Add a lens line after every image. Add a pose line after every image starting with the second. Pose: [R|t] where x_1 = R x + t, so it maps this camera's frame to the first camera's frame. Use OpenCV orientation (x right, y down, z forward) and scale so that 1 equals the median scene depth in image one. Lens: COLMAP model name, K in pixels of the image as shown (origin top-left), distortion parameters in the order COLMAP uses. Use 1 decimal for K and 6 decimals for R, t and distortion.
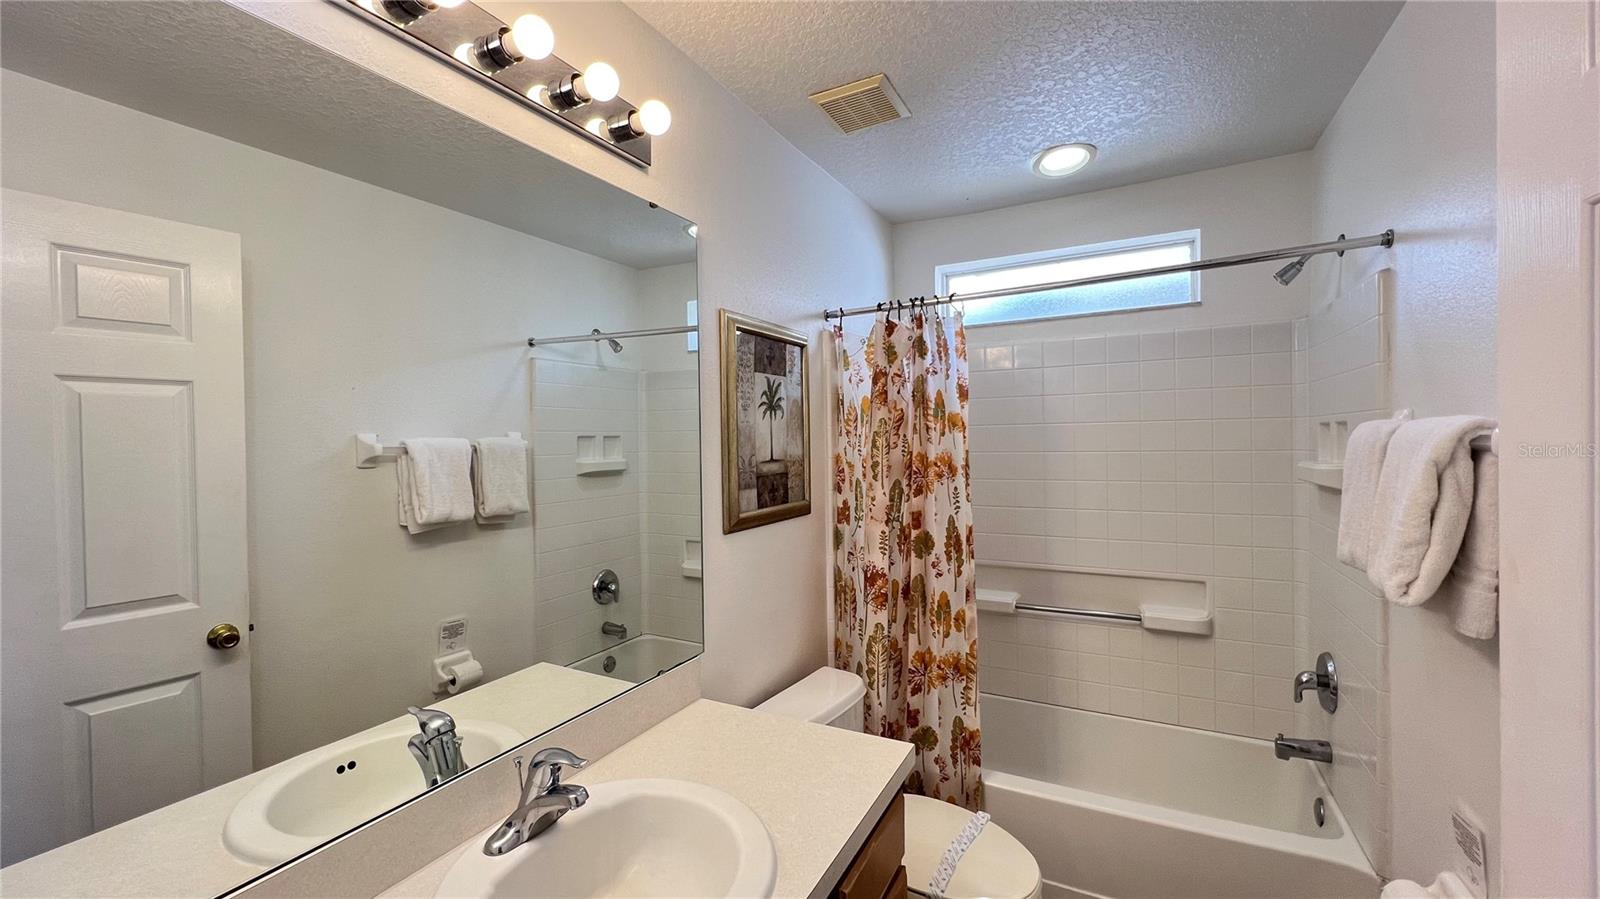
lens RADIAL K [[639.0, 0, 794.3], [0, 639.0, 449.4], [0, 0, 1]] dist [-0.000171, 0.000110]
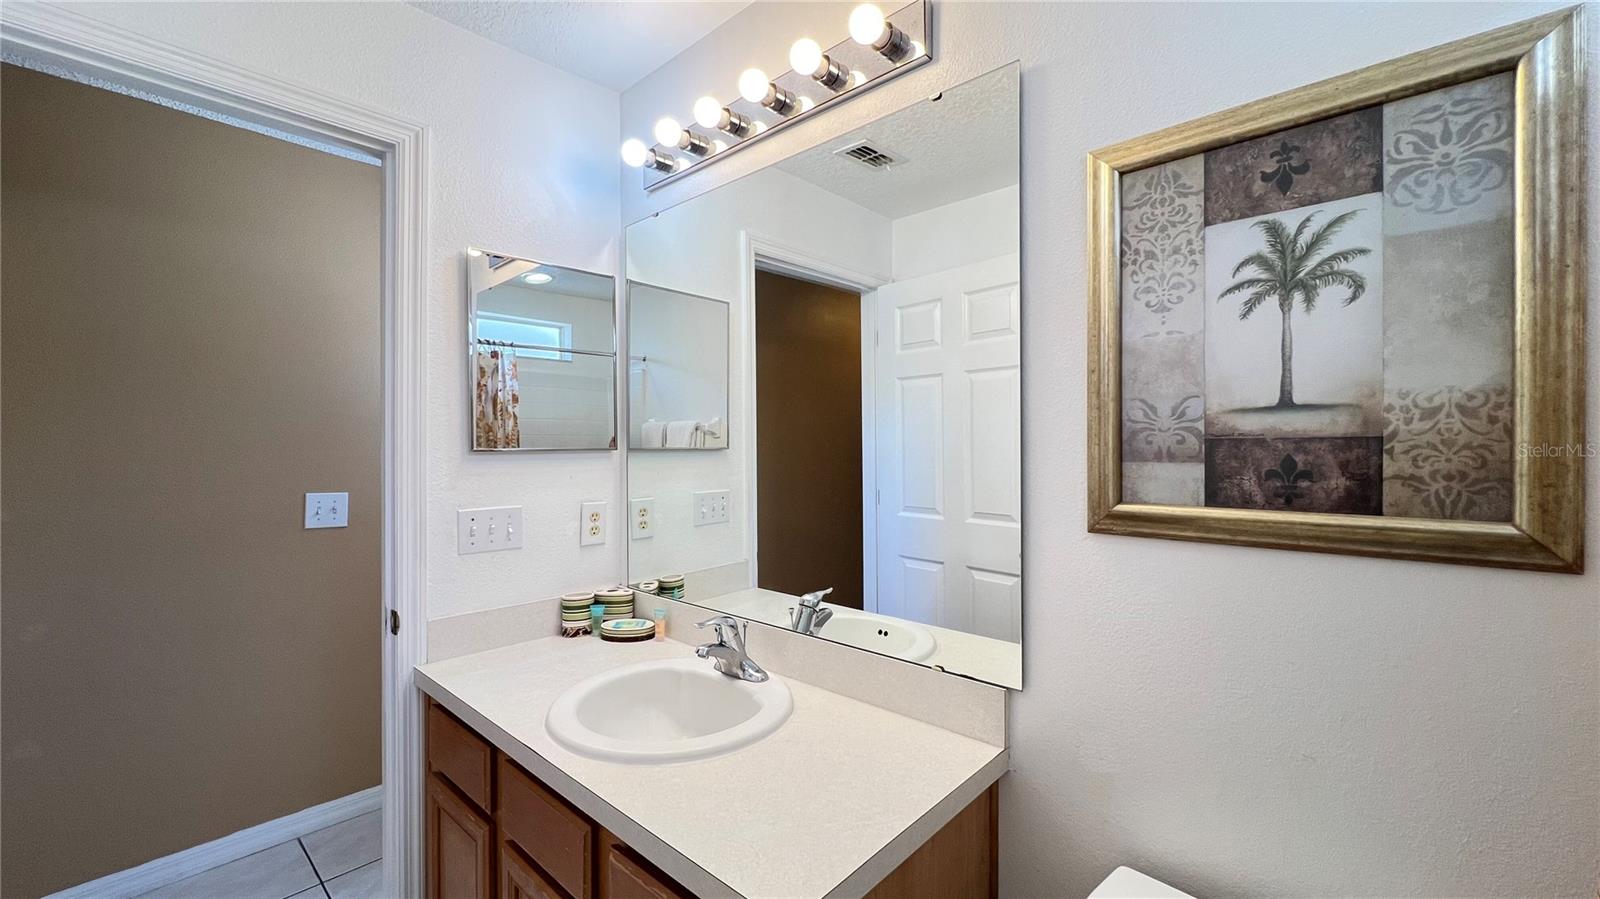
lens RADIAL K [[639.0, 0, 794.3], [0, 639.0, 449.4], [0, 0, 1]] dist [-0.000171, 0.000110]
pose [[-0.247275, 0.026286, -0.968589, 0.483370], [-0.006051, 0.999571, 0.028671, 0.037017], [0.968926, 0.012950, -0.247010, 0.793972]]
